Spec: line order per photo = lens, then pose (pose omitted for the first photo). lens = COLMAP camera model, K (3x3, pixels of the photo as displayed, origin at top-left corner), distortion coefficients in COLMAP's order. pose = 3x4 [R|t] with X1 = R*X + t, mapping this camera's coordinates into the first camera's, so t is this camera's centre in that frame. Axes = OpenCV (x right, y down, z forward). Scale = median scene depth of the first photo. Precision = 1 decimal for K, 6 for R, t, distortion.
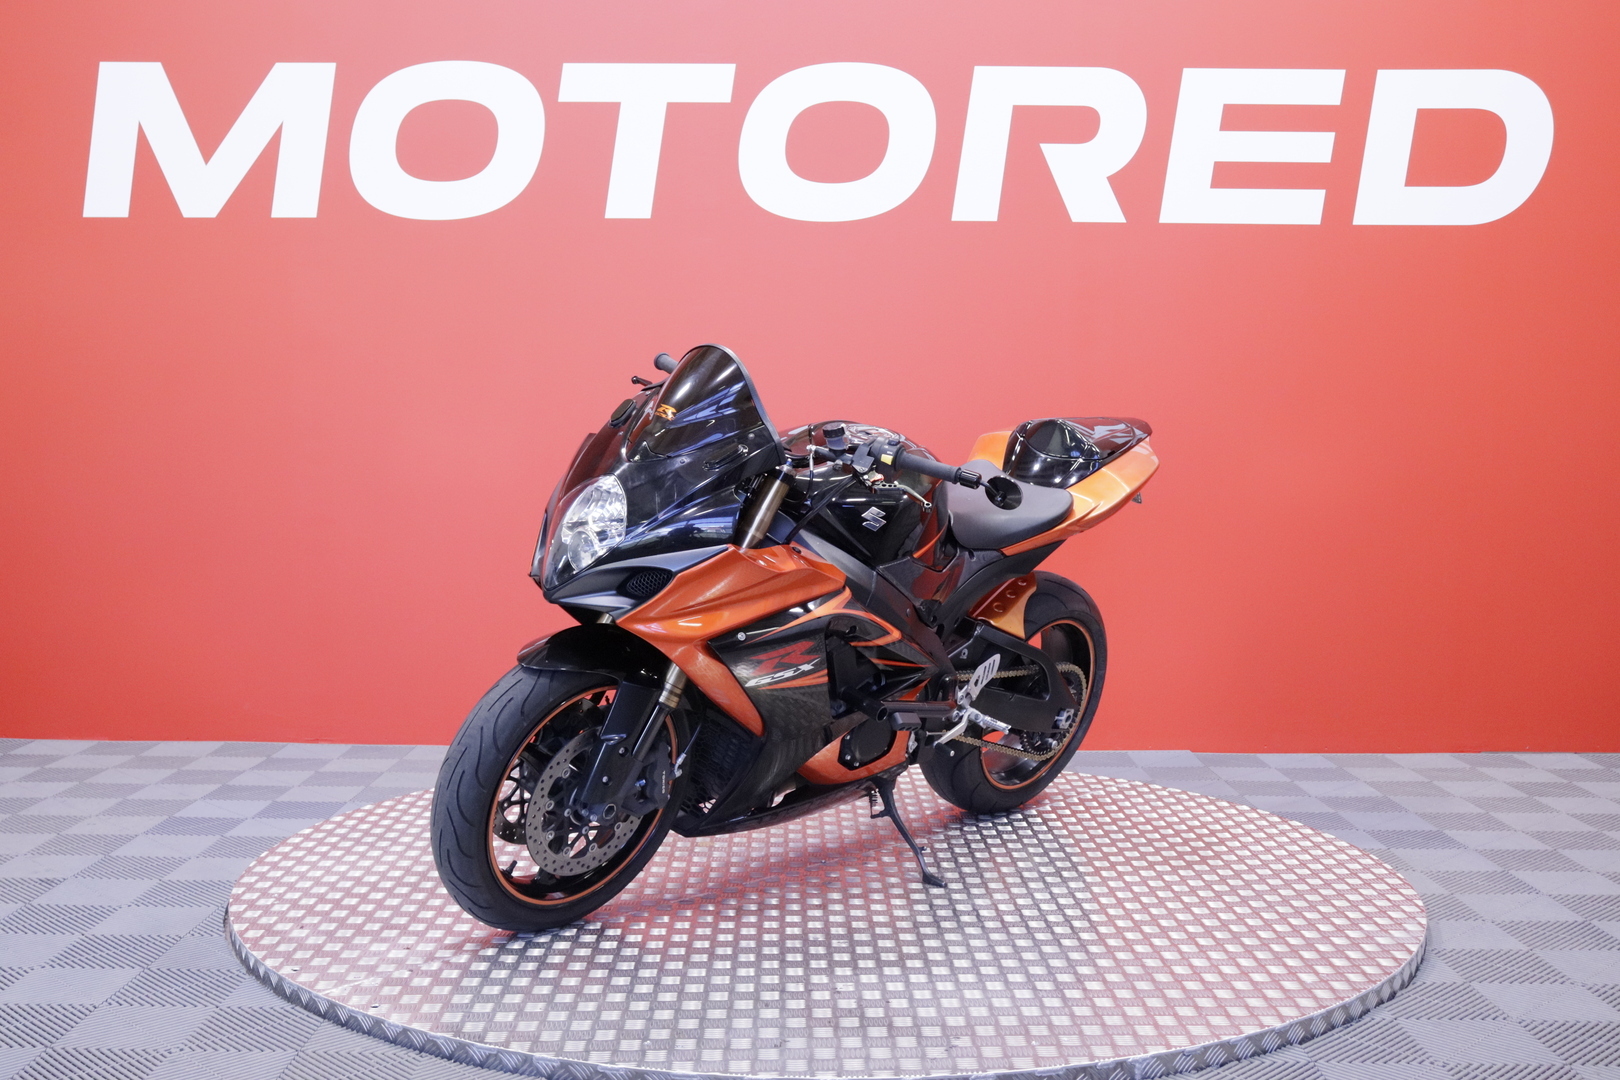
lens RADIAL K [[1727.6, 0, 803.0], [0, 1727.6, 535.0], [0, 0, 1]] dist [-0.090541, 0.000000]
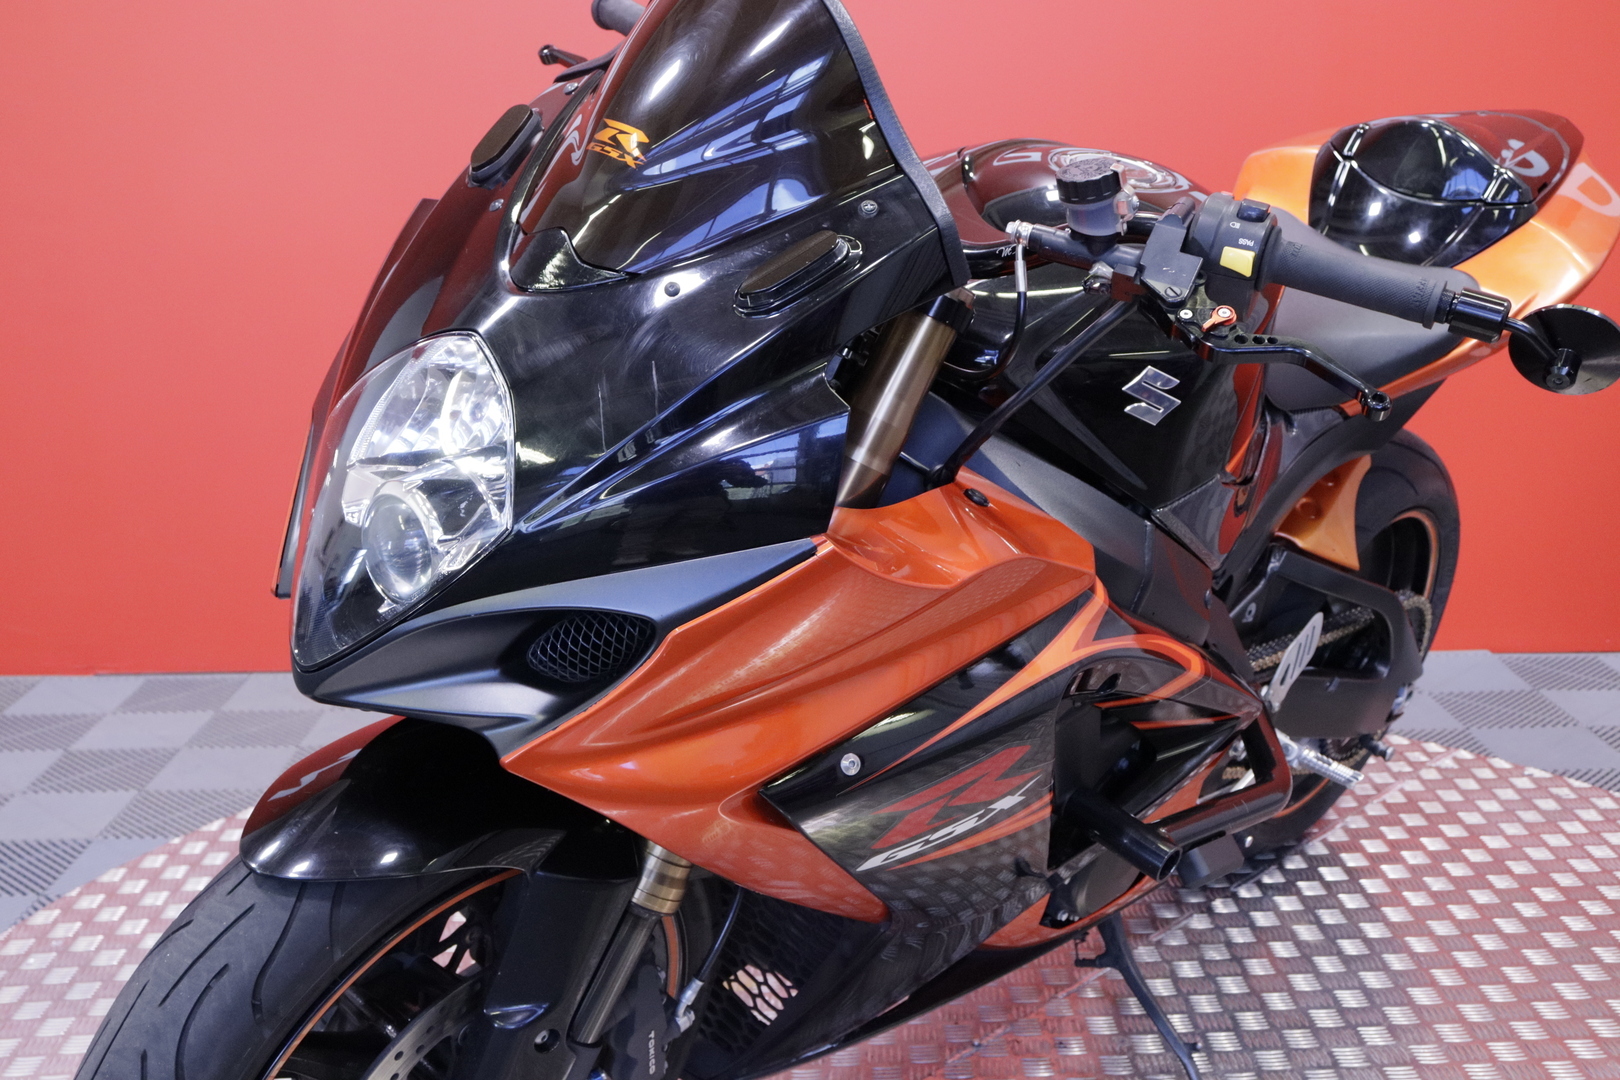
lens RADIAL K [[1866.2, 0, 813.0], [0, 1866.2, 542.3], [0, 0, 1]] dist [-0.018832, 0.000000]
pose [[0.999520, -0.027542, 0.014204, -0.041974], [0.024816, 0.985913, 0.165406, -0.046448], [-0.018560, -0.164974, 0.986123, 0.537373]]
